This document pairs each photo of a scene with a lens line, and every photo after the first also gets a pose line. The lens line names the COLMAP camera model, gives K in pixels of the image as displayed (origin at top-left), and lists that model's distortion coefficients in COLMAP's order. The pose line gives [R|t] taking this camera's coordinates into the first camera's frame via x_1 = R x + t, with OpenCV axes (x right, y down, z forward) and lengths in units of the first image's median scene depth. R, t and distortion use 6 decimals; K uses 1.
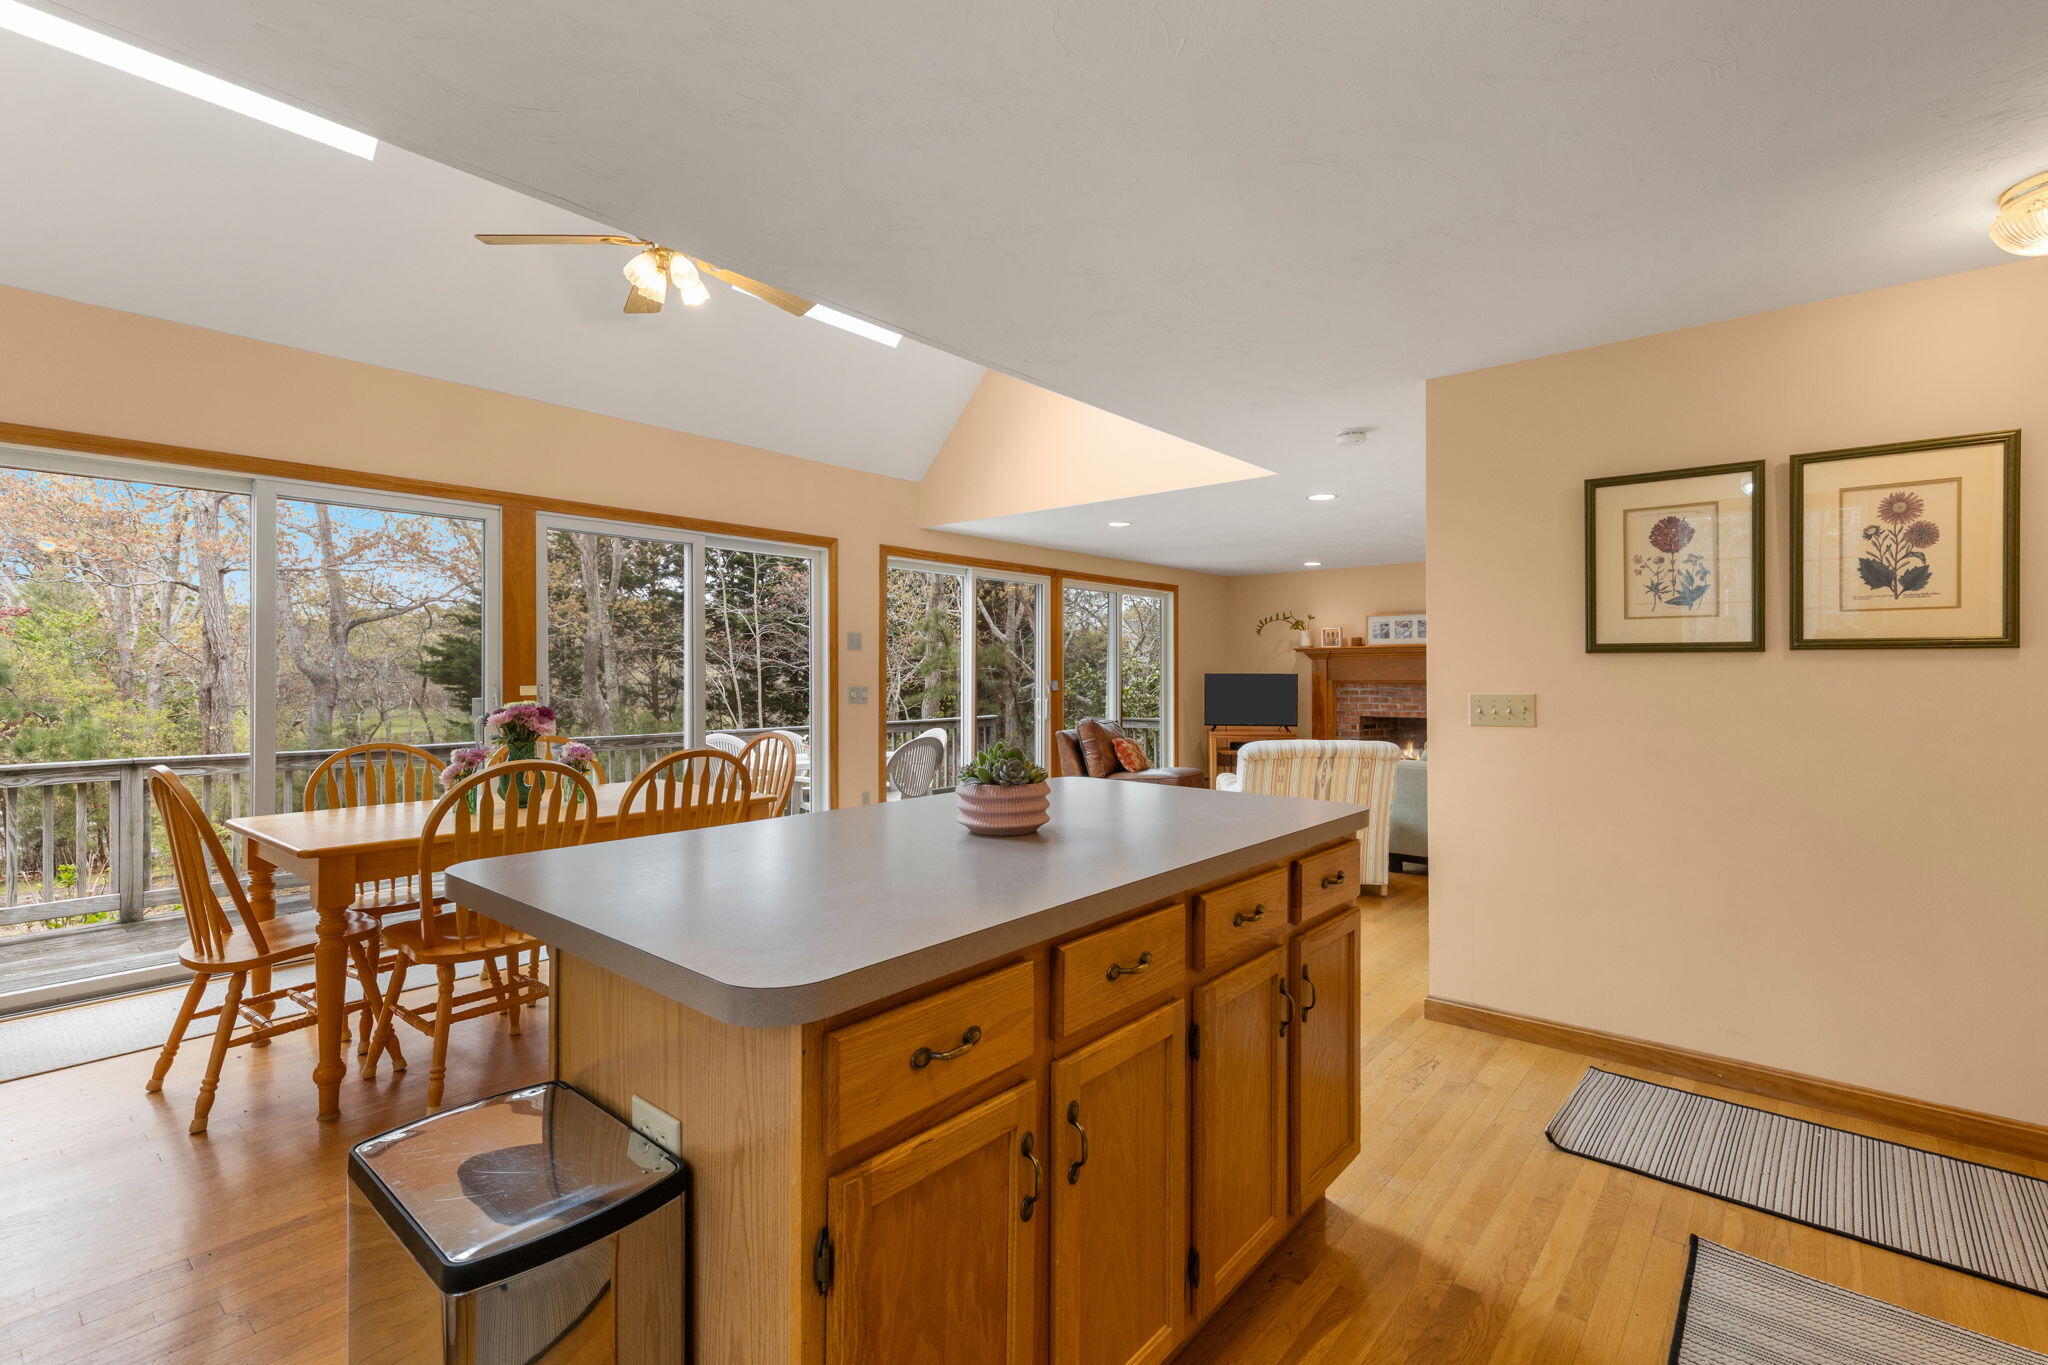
lens RADIAL K [[935.5, 0, 1029.8], [0, 935.5, 673.7], [0, 0, 1]] dist [0.001552, 0.000123]
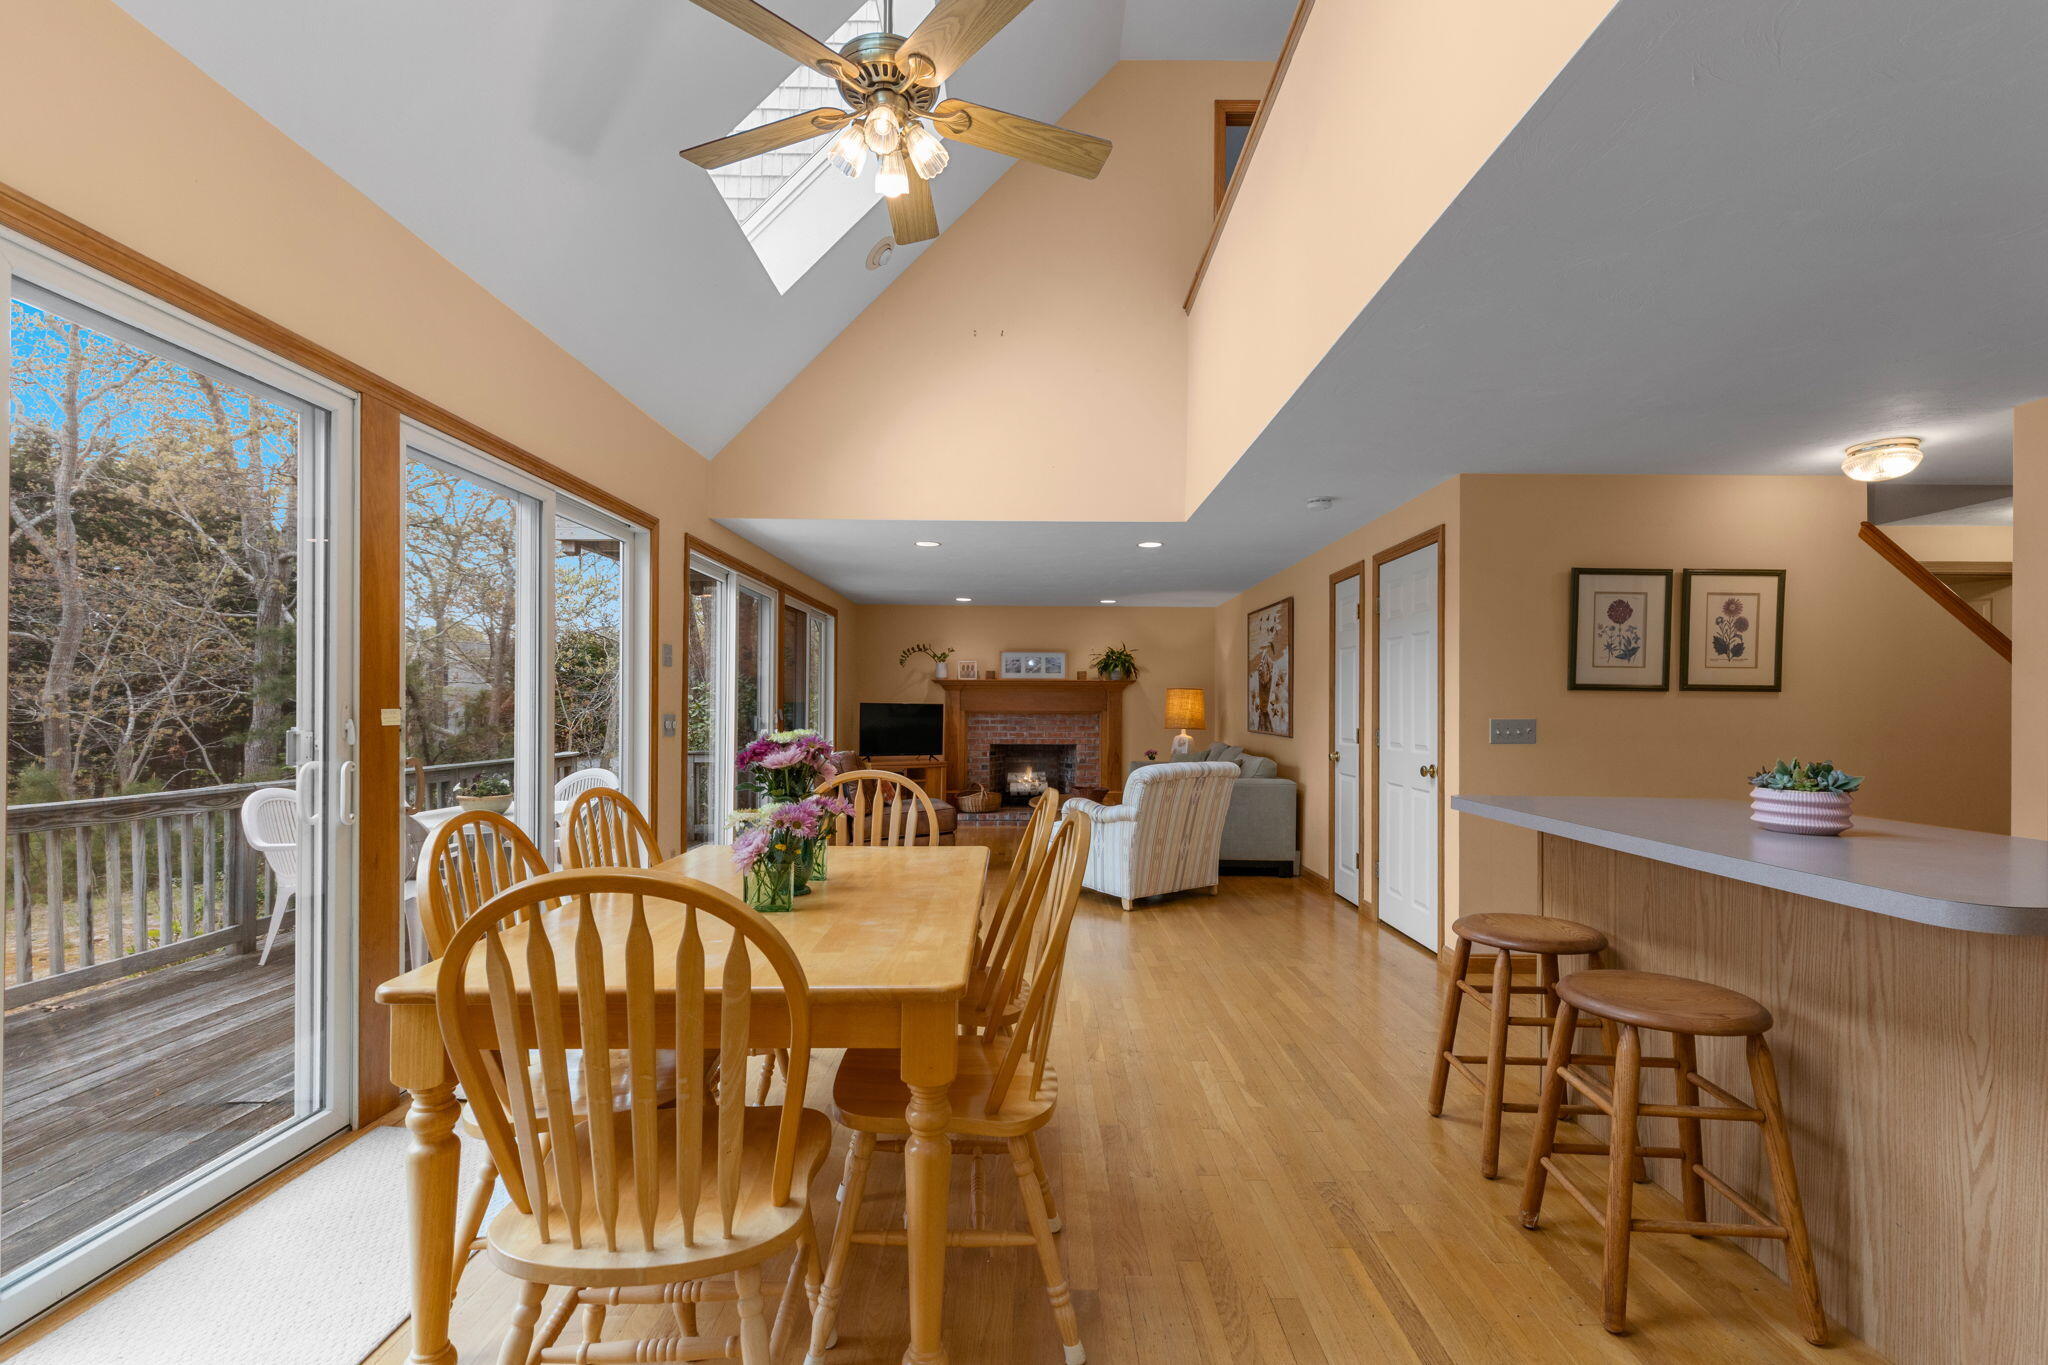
lens RADIAL K [[935.5, 0, 1023.6], [0, 935.5, 702.4], [0, 0, 1]] dist [0.001552, 0.000123]
pose [[0.758200, 0.011005, 0.651929, -0.996338], [-0.008604, 0.999939, -0.006873, 0.013808], [-0.651965, -0.000397, 0.758249, 0.489947]]
